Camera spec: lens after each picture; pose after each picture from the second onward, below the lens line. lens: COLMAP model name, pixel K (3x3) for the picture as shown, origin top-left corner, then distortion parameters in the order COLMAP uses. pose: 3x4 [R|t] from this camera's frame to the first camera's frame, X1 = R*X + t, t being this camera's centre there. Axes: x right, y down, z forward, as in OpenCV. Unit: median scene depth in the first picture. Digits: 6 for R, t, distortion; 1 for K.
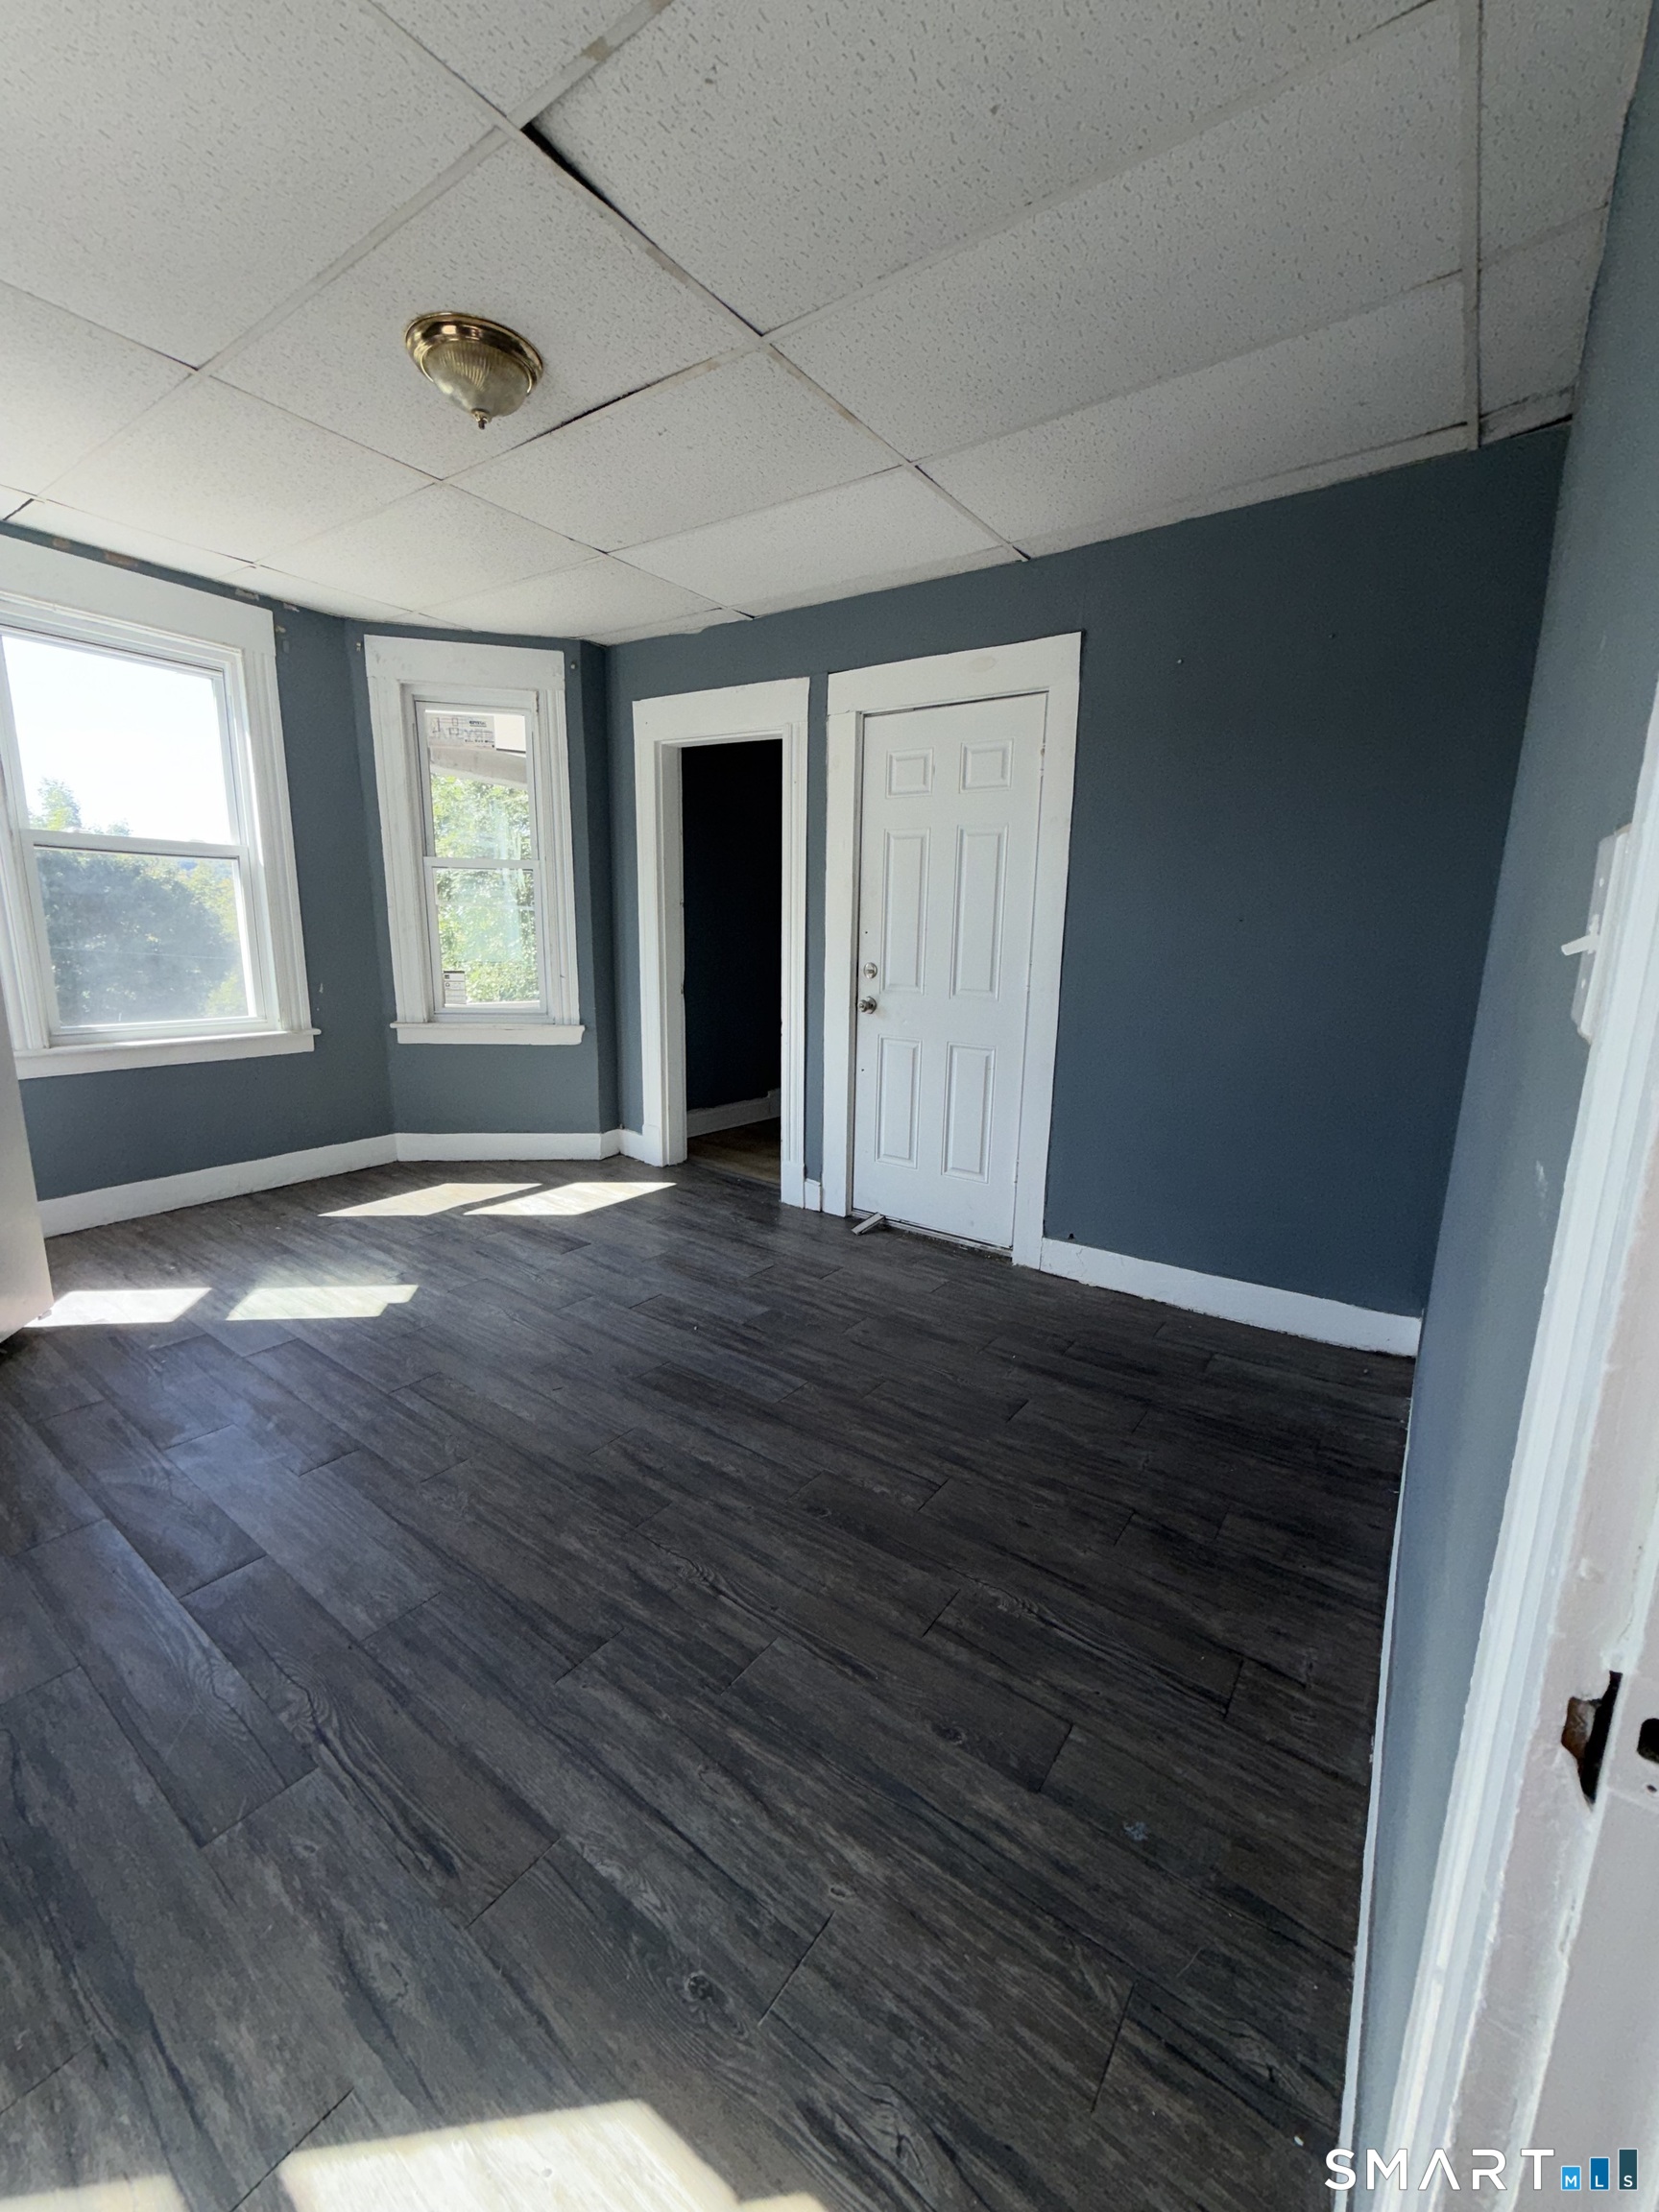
lens RADIAL K [[884.4, 0, 829.5], [0, 884.4, 1106.0], [0, 0, 1]] dist [0.000514, 0.000113]
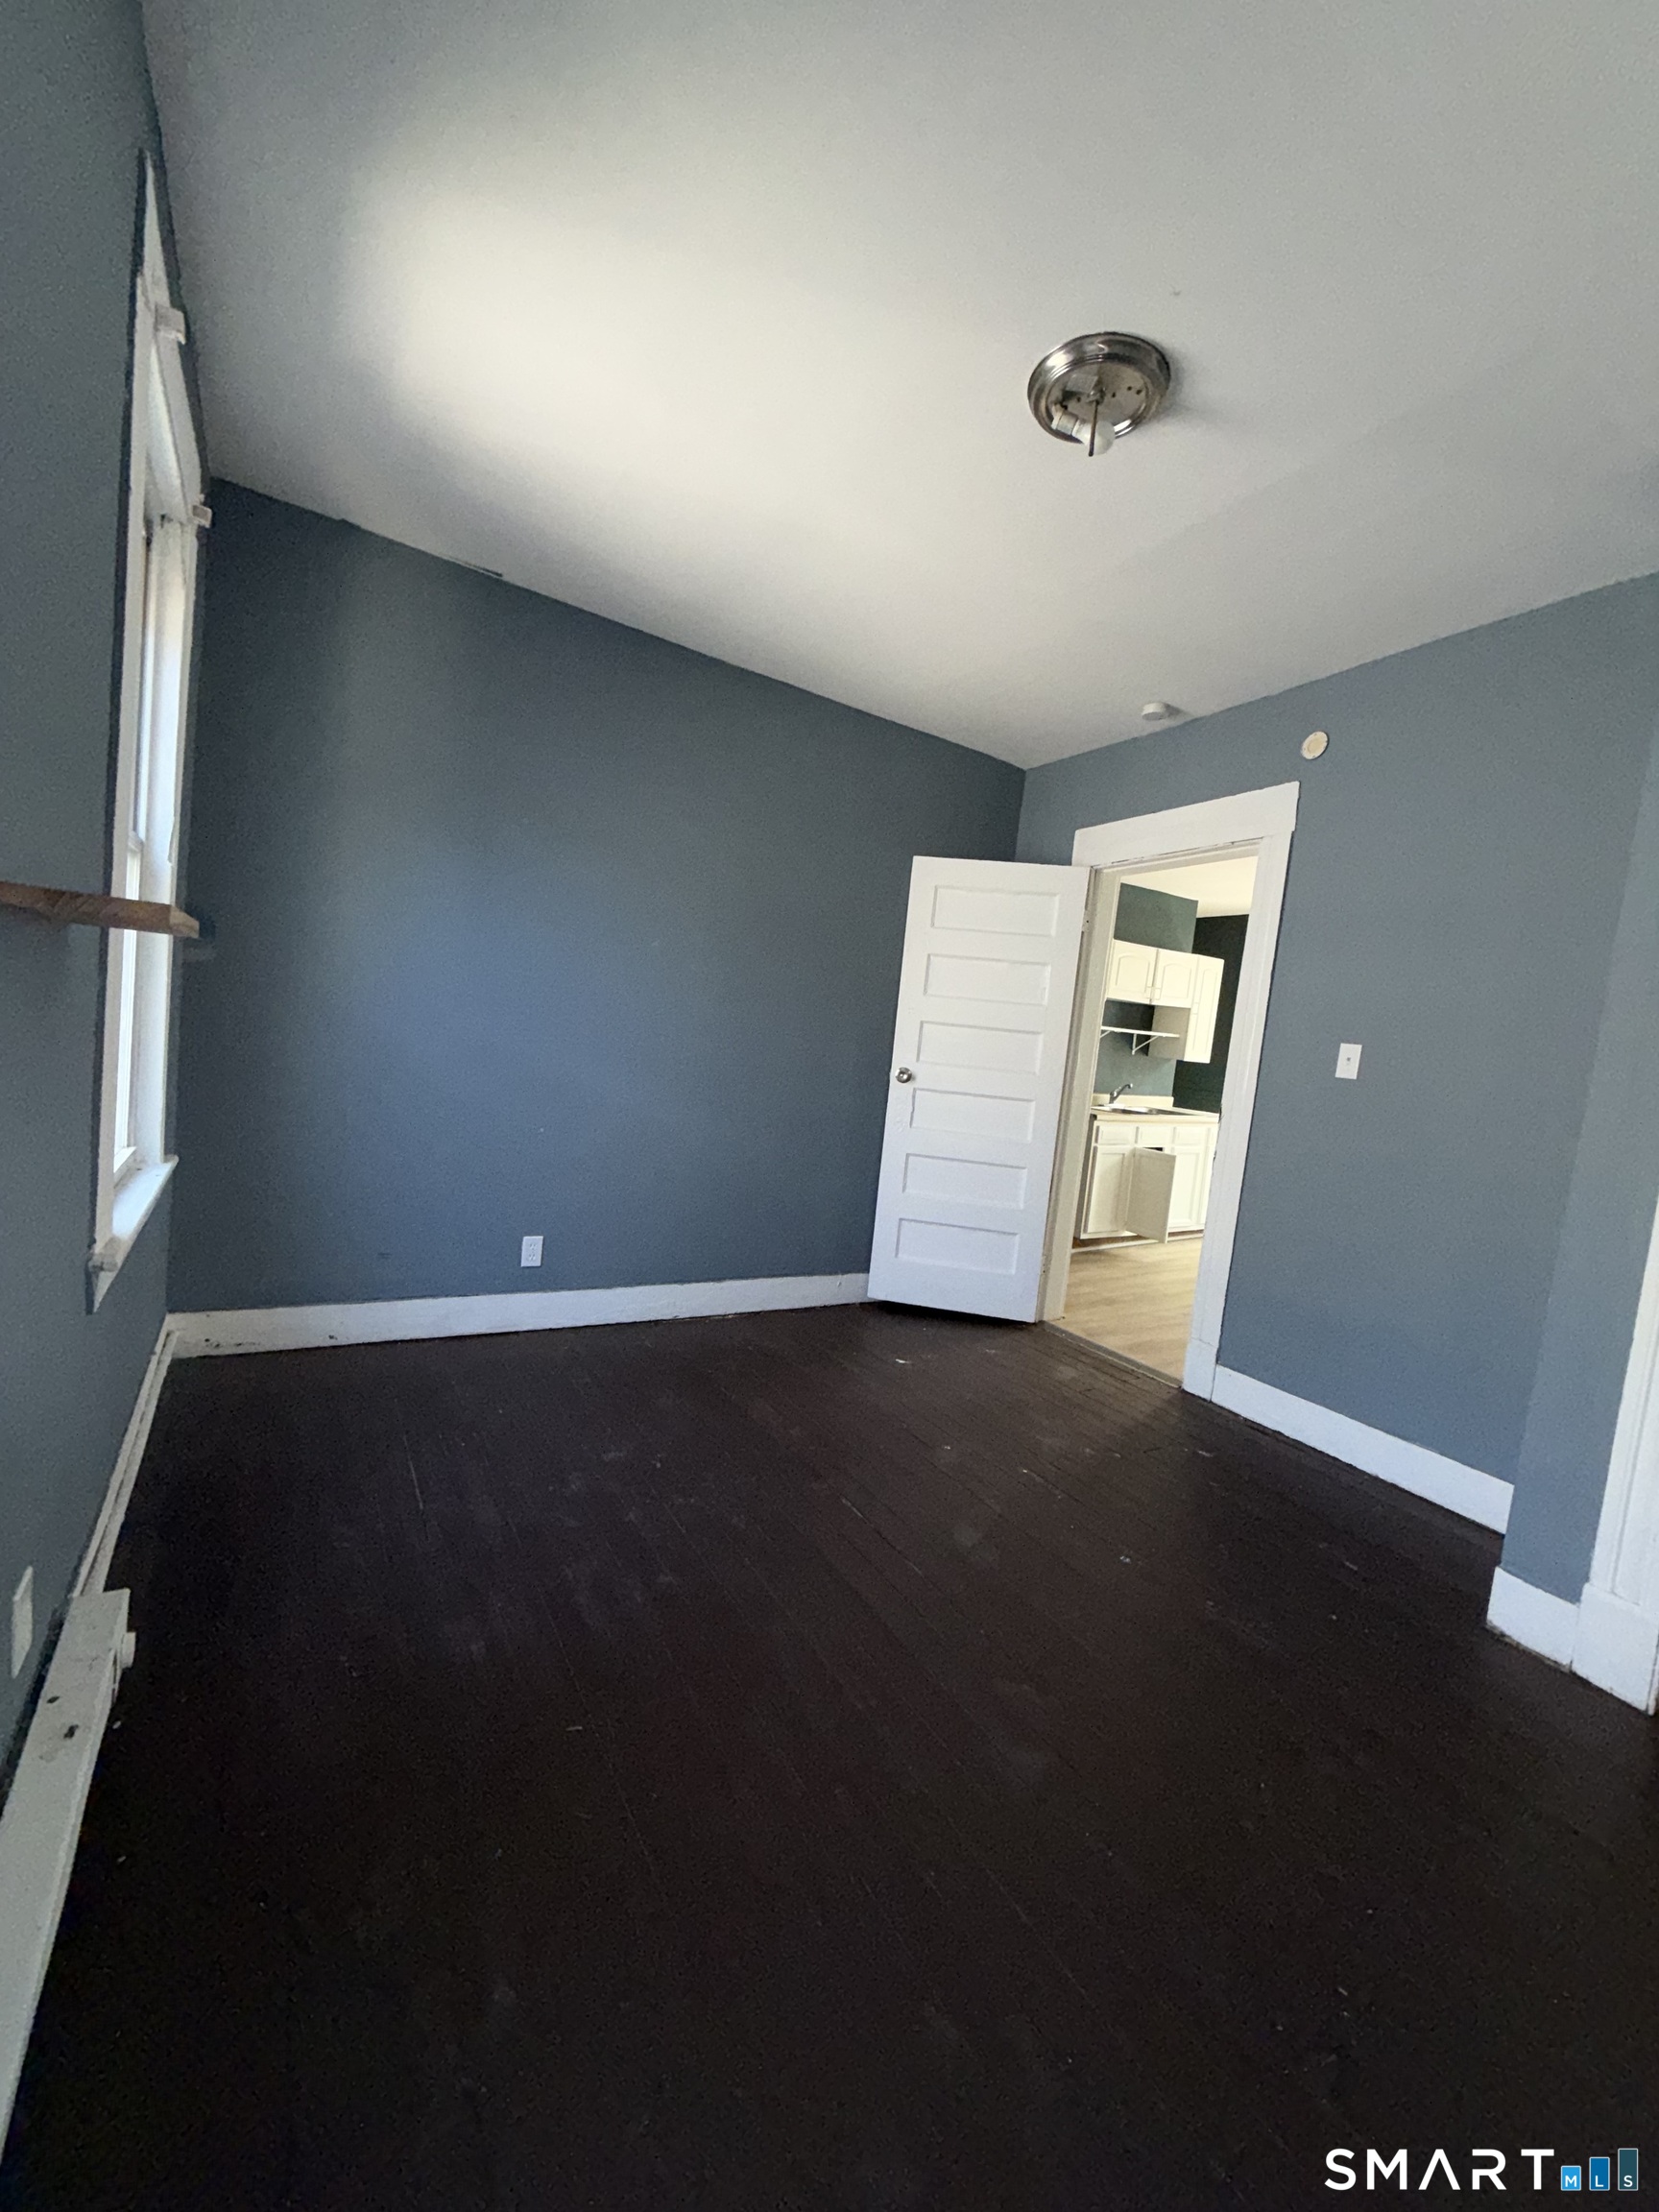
lens RADIAL K [[884.4, 0, 829.5], [0, 884.4, 1106.0], [0, 0, 1]] dist [0.000514, 0.000113]
pose [[0.896424, 0.086335, -0.434706, 0.277264], [-0.150378, 0.981907, -0.115089, 0.049312], [0.416905, 0.168539, 0.893188, -0.105613]]
